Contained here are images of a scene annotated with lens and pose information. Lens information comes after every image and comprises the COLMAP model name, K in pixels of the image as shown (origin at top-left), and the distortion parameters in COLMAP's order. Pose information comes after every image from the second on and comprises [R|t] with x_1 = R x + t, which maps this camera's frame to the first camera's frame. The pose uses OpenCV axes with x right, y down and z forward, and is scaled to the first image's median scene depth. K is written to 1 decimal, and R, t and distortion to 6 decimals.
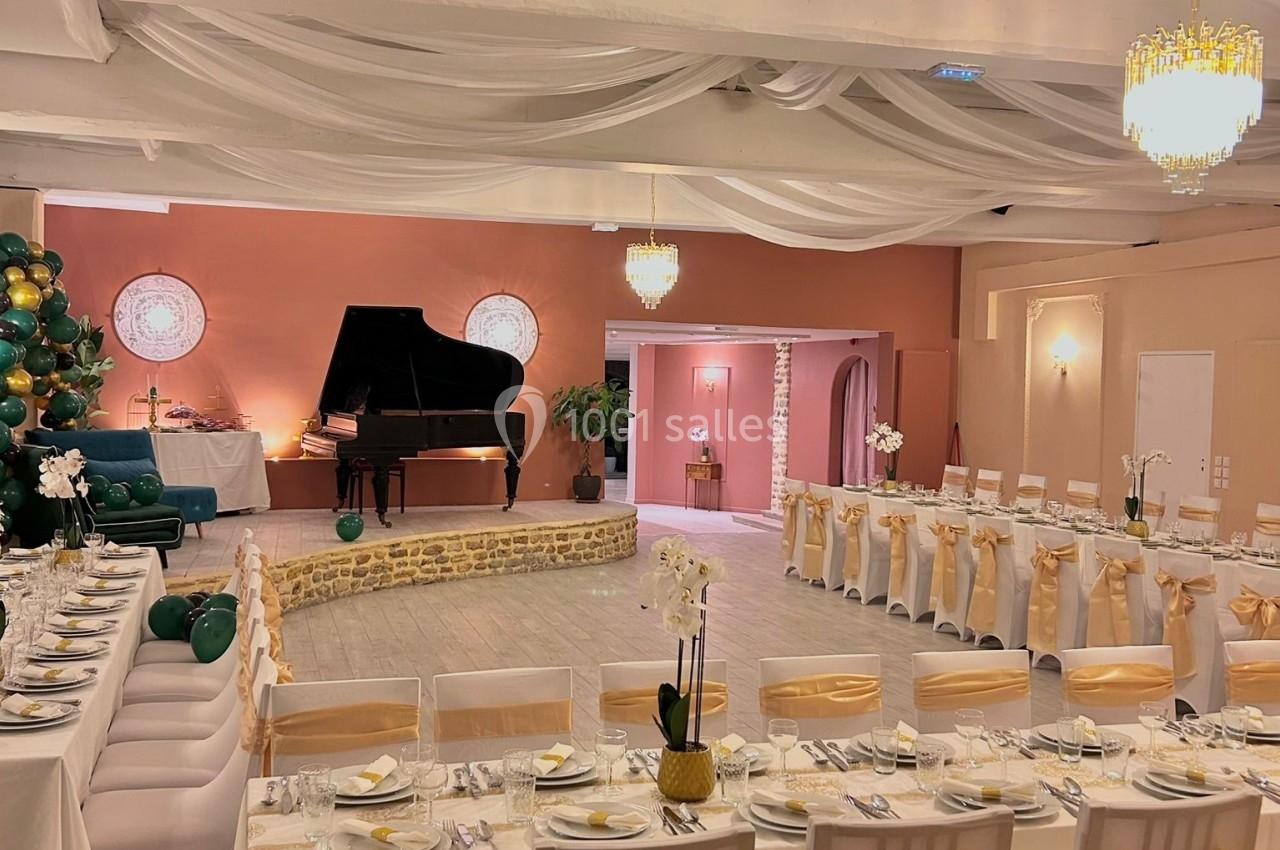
lens RADIAL K [[1285.0, 0, 655.8], [0, 1285.0, 458.1], [0, 0, 1]] dist [0.057178, 0.000000]
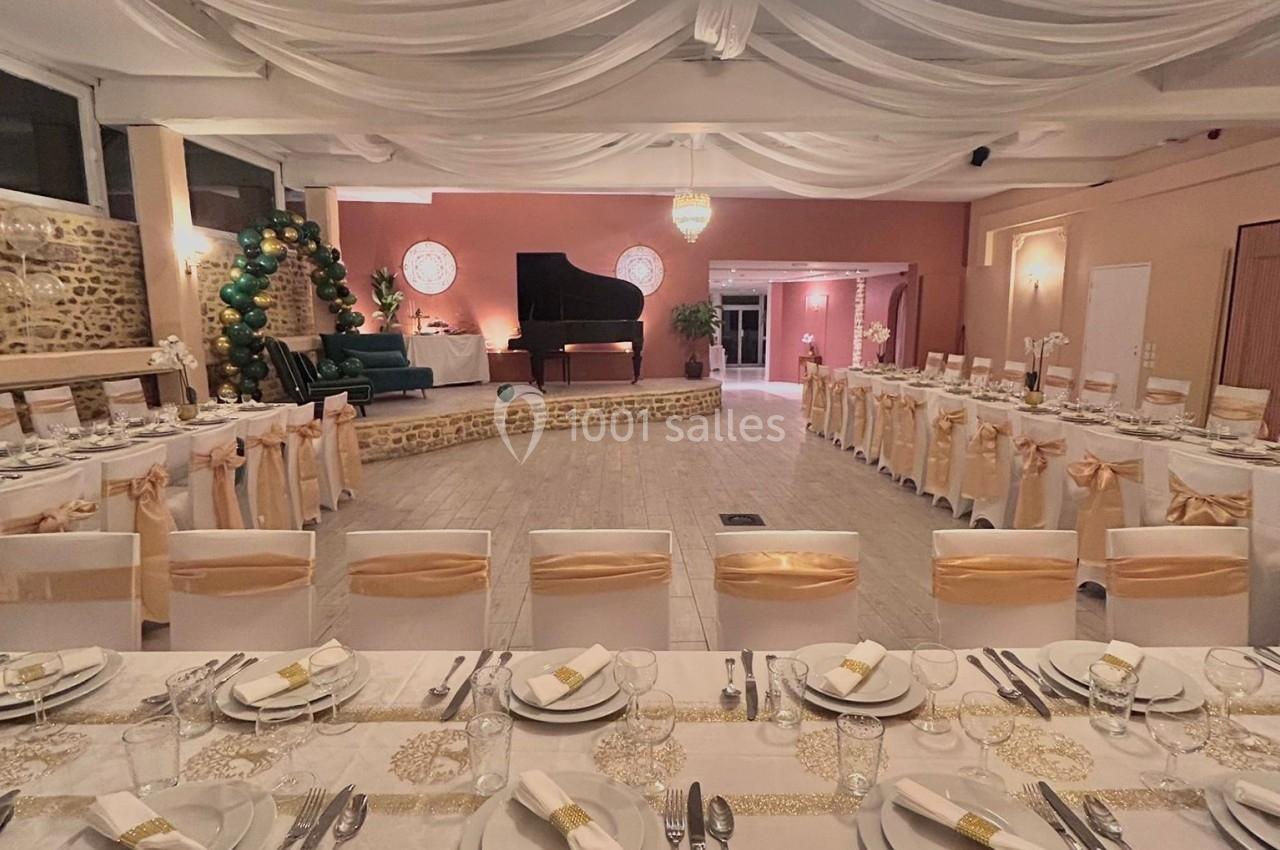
lens RADIAL K [[698.8, 0, 649.7], [0, 698.8, 422.8], [0, 0, 1]] dist [0.002402, 0.000991]
pose [[0.965827, 0.018488, -0.258529, 0.147928], [0.005466, 0.995778, 0.091633, 0.012149], [0.259131, -0.089914, 0.961648, 0.206856]]
